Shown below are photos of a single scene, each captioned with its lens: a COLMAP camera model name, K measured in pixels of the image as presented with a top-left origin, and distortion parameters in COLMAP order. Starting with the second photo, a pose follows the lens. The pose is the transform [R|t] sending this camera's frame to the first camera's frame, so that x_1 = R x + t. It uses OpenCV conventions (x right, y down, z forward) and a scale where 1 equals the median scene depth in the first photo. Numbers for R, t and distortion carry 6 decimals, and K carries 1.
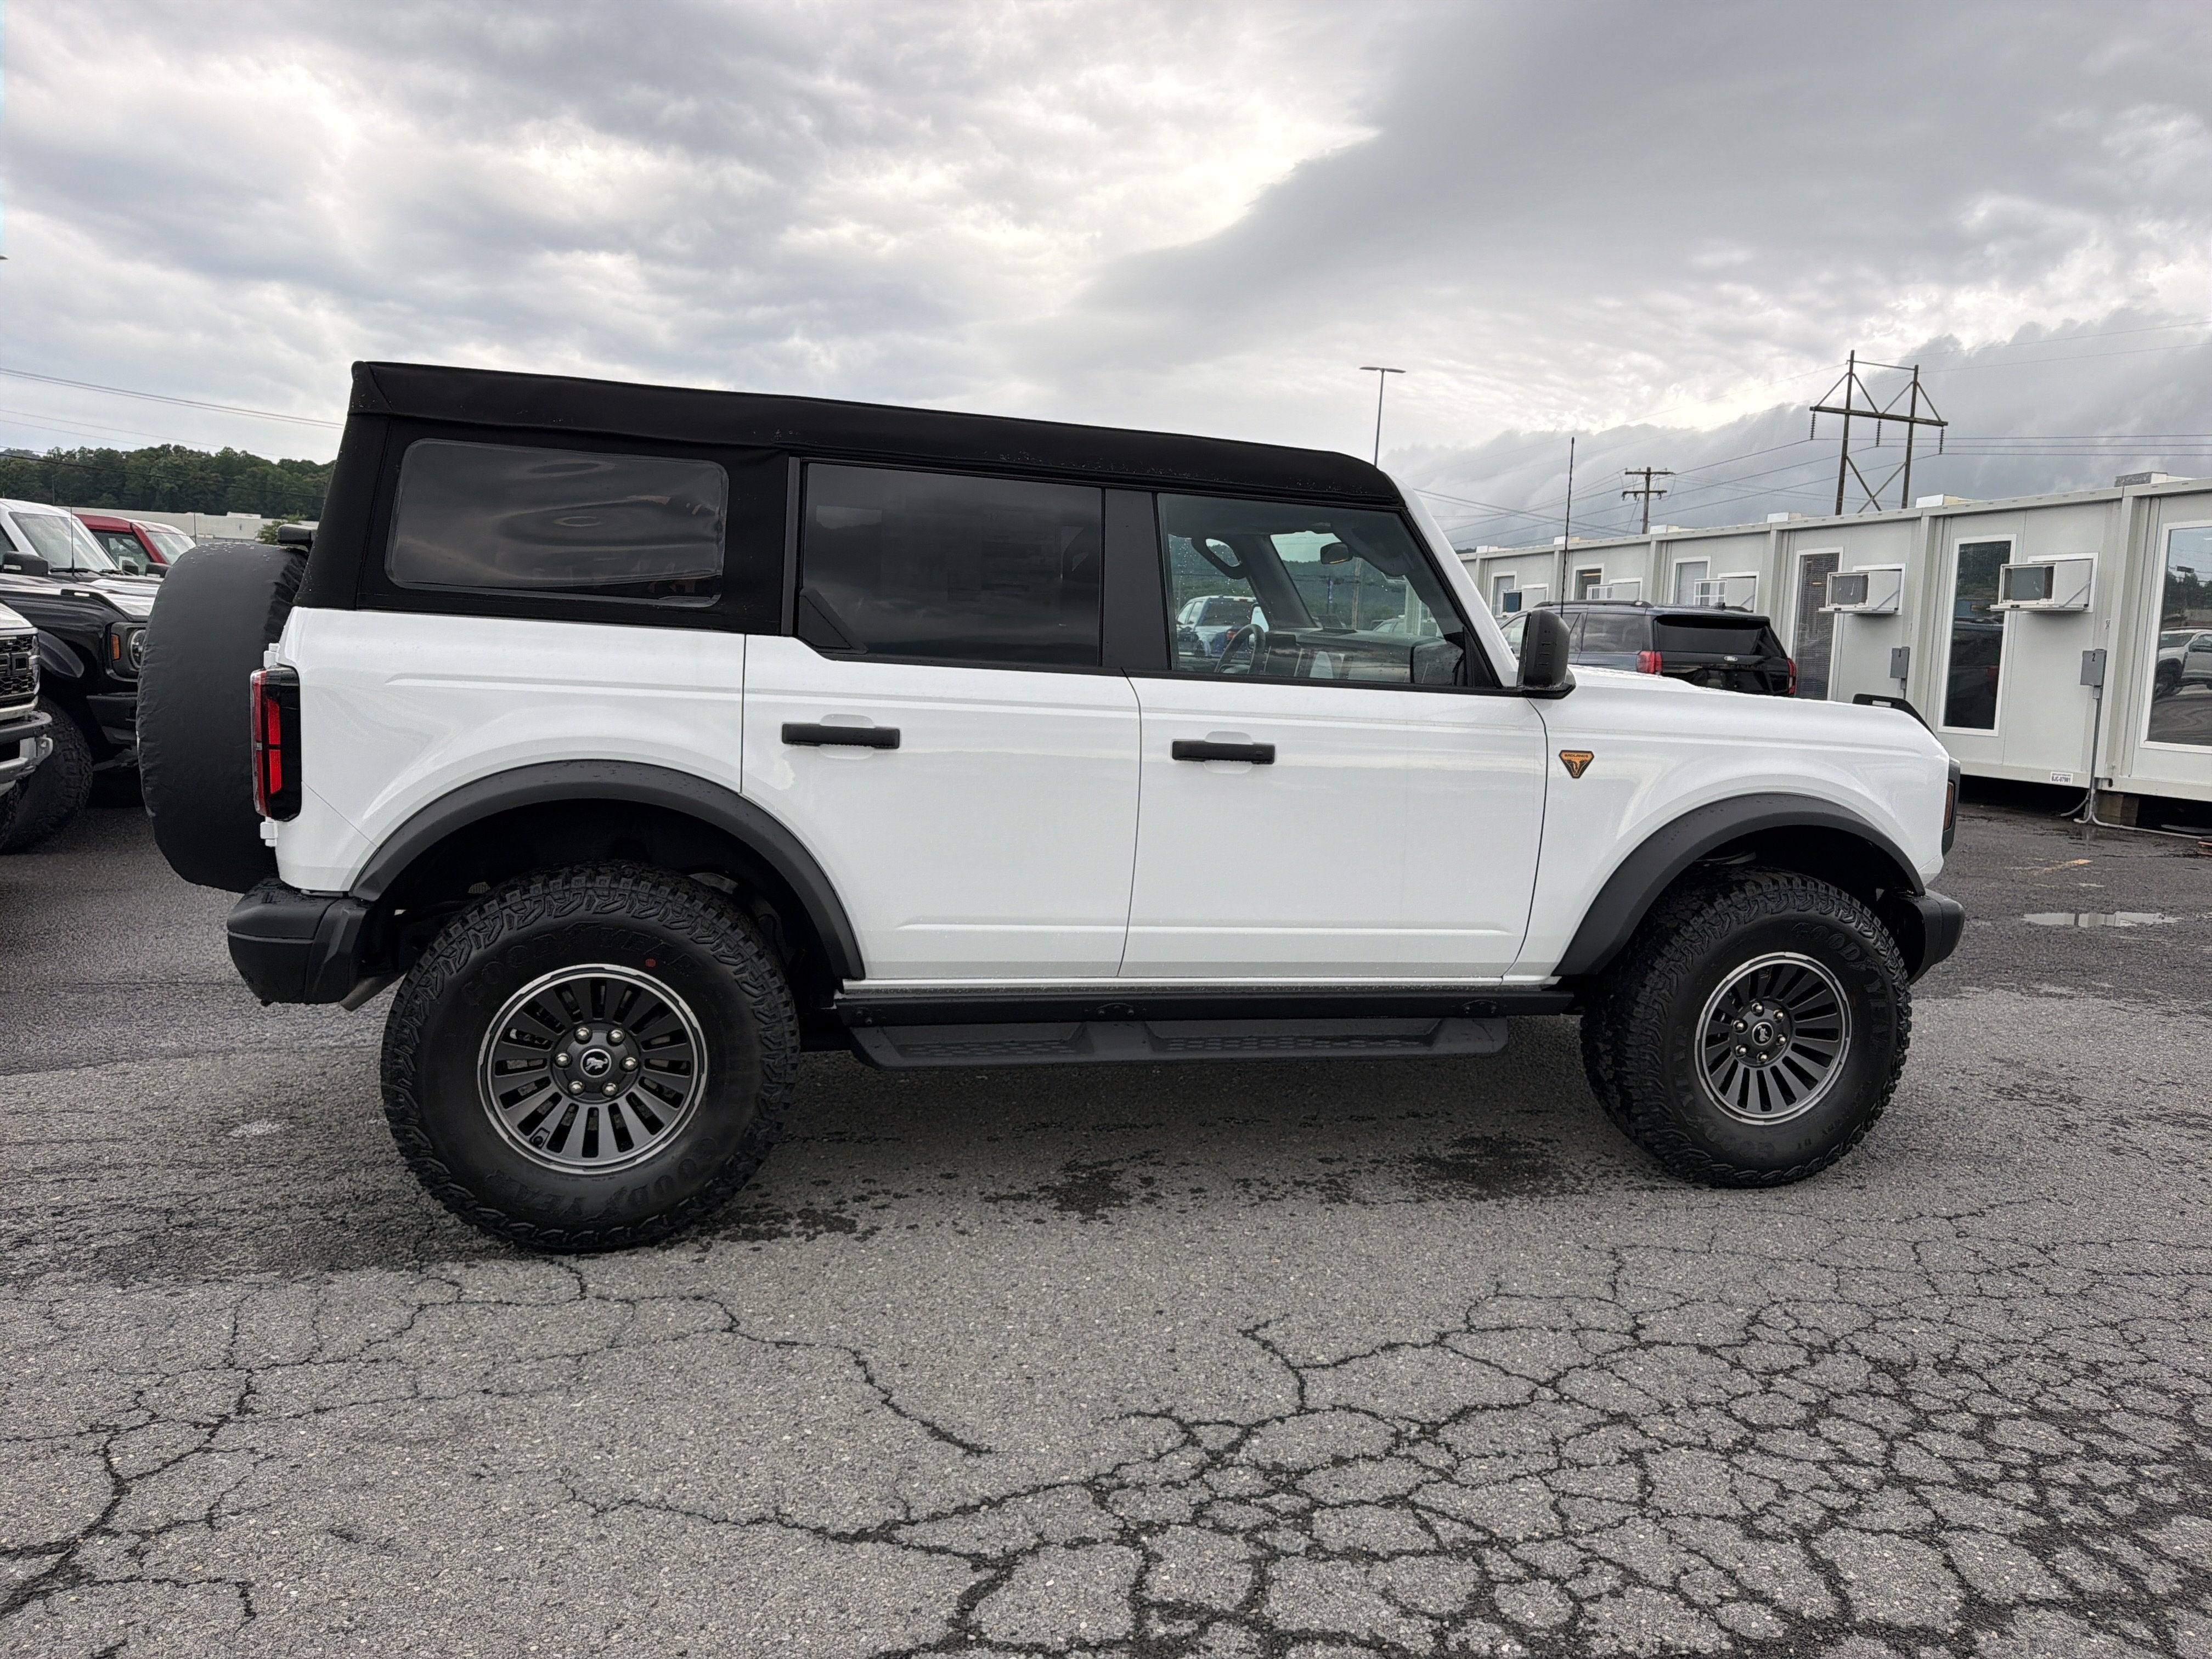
lens RADIAL K [[1524.3, 0, 1107.9], [0, 1524.3, 782.2], [0, 0, 1]] dist [0.054331, -0.056451]
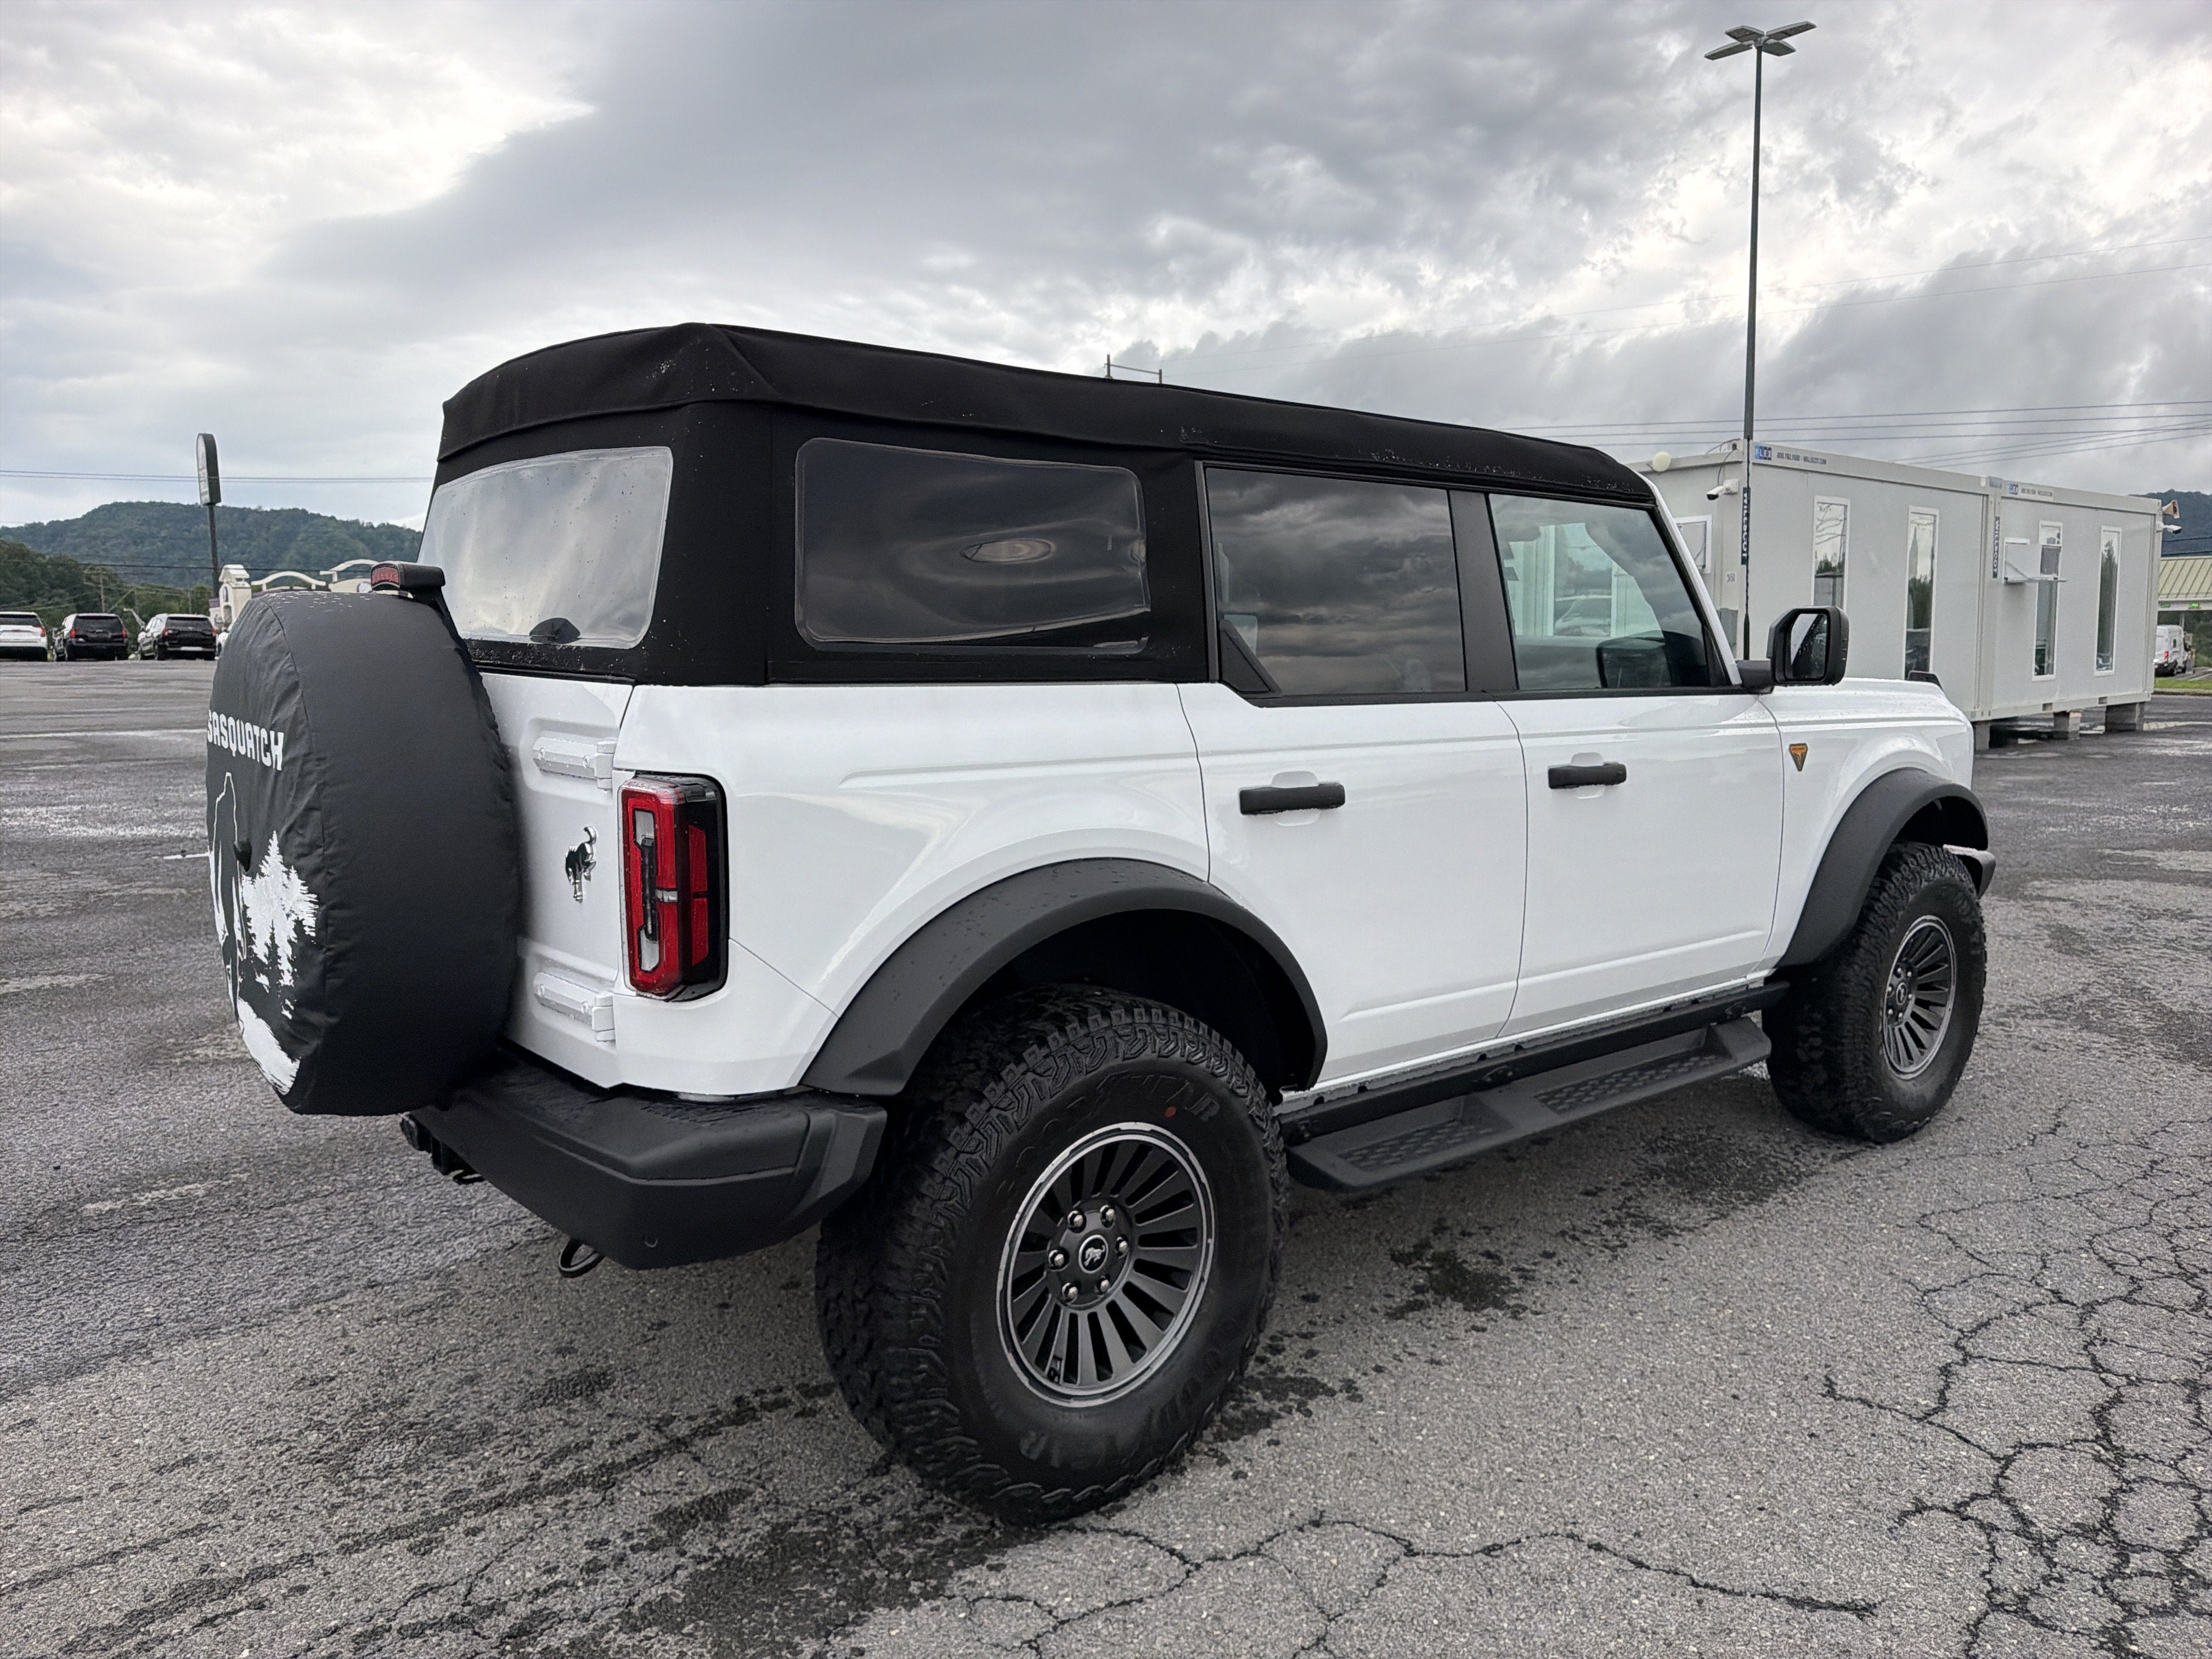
lens RADIAL K [[1552.0, 0, 1102.0], [0, 1552.0, 796.2], [0, 0, 1]] dist [0.024271, -0.020542]
pose [[0.908783, -0.094709, 0.406378, -0.608369], [0.092427, 0.995398, 0.025290, -0.062165], [-0.406903, 0.014577, 0.913355, 0.283795]]
